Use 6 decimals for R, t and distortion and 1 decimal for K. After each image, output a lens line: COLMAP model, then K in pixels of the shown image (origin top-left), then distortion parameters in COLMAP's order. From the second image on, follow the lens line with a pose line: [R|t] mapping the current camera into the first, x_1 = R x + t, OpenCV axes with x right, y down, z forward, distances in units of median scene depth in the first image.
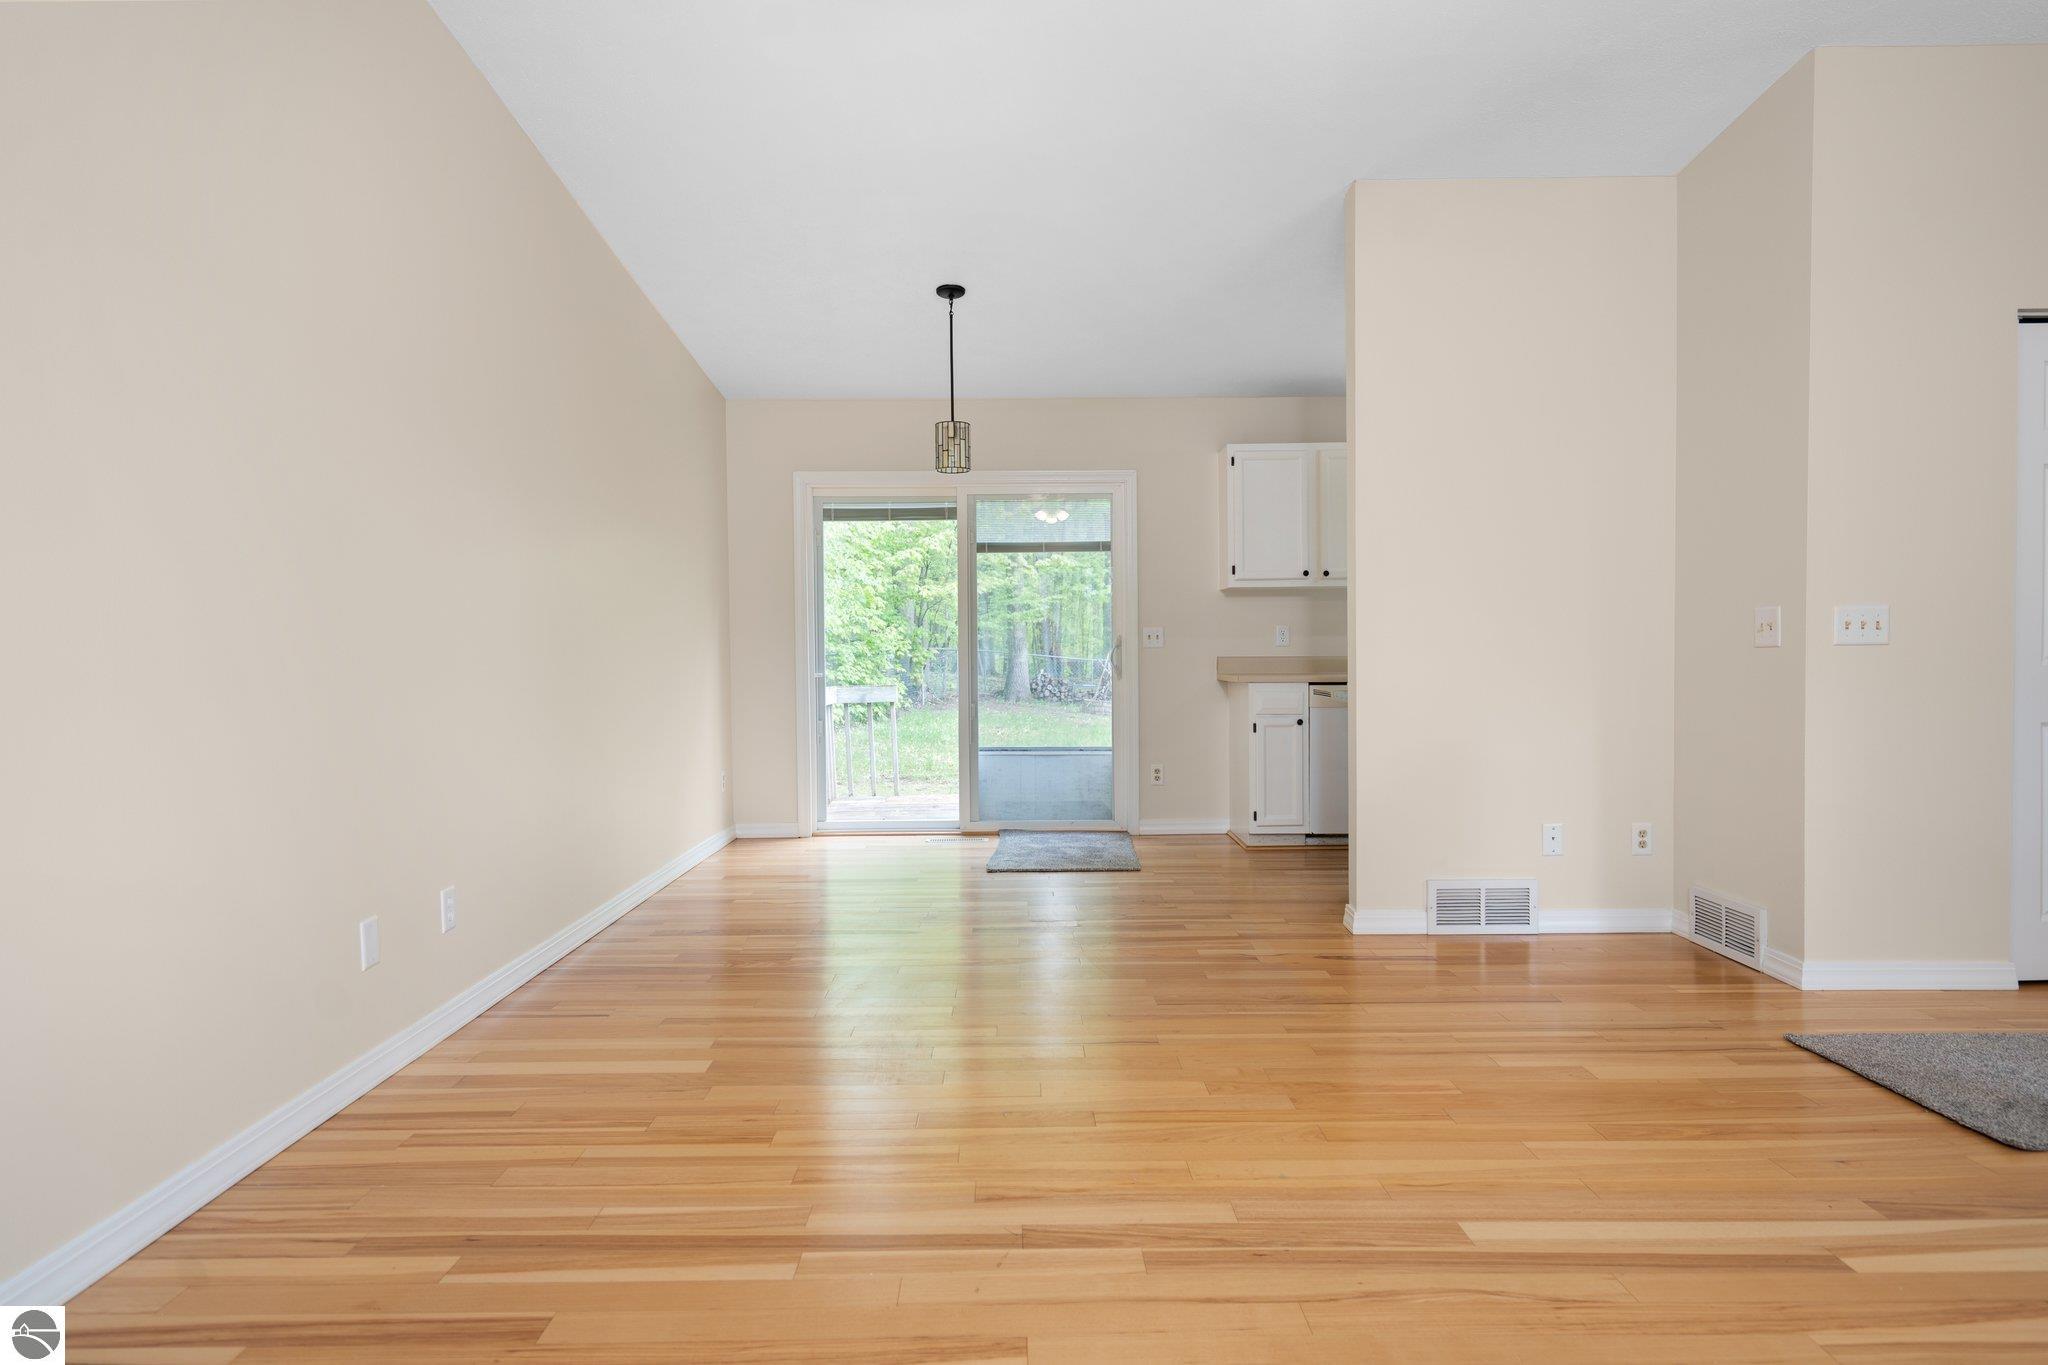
lens RADIAL K [[1234.9, 0, 1022.9], [0, 1234.9, 681.0], [0, 0, 1]] dist [0.002130, 0.001176]
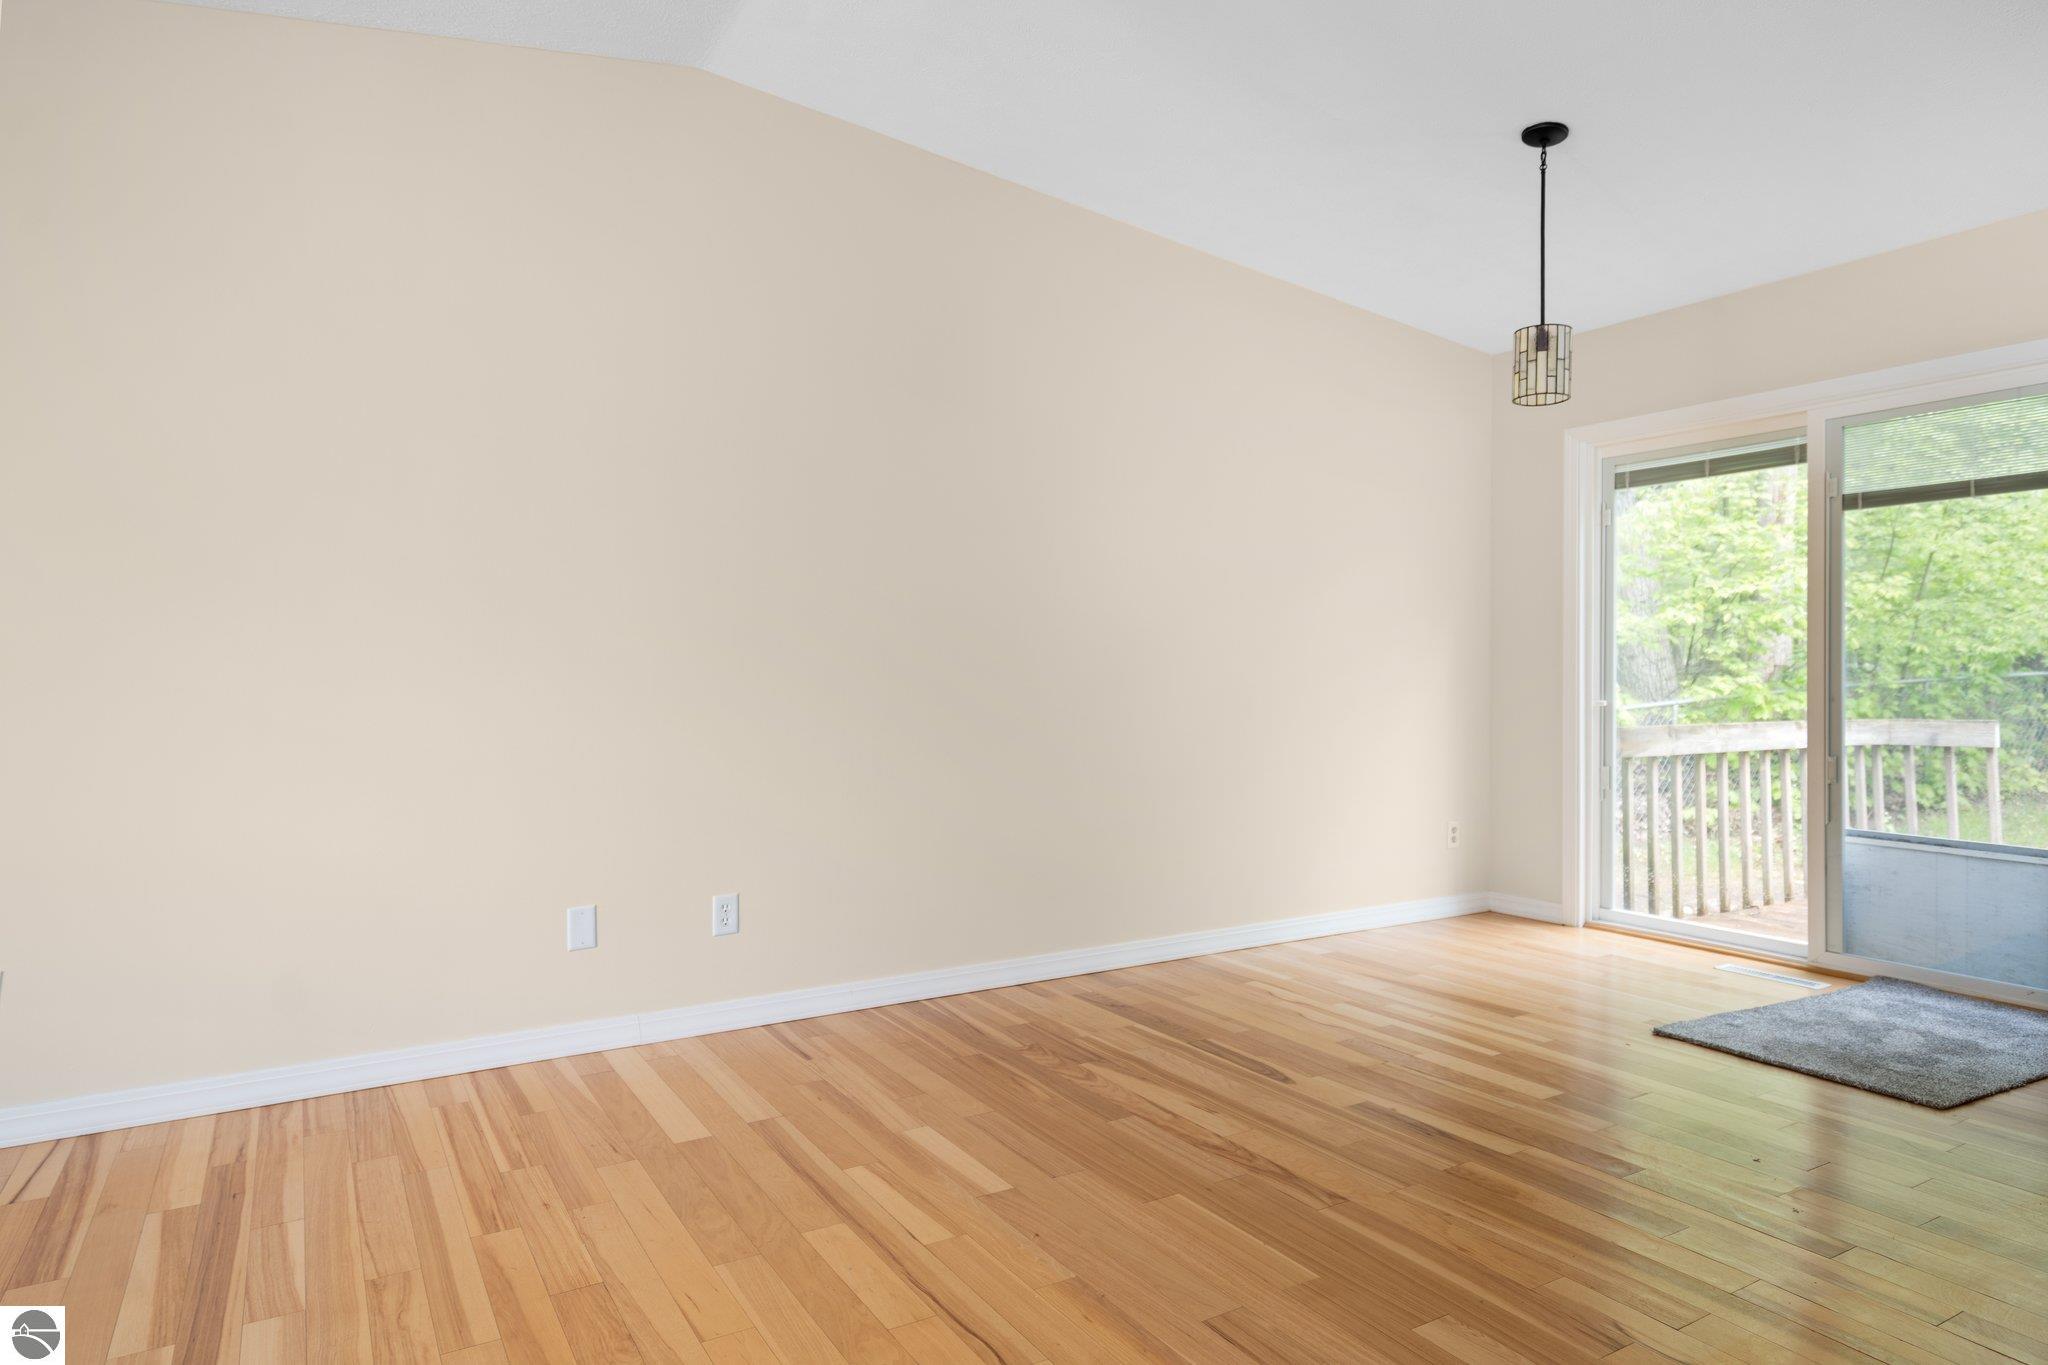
lens RADIAL K [[1234.9, 0, 1012.8], [0, 1234.9, 625.2], [0, 0, 1]] dist [0.002130, 0.001176]
pose [[0.487577, -0.027043, -0.872661, 0.380811], [-0.020315, 0.998898, -0.042306, -0.016183], [0.872843, 0.038356, 0.486491, 0.439267]]
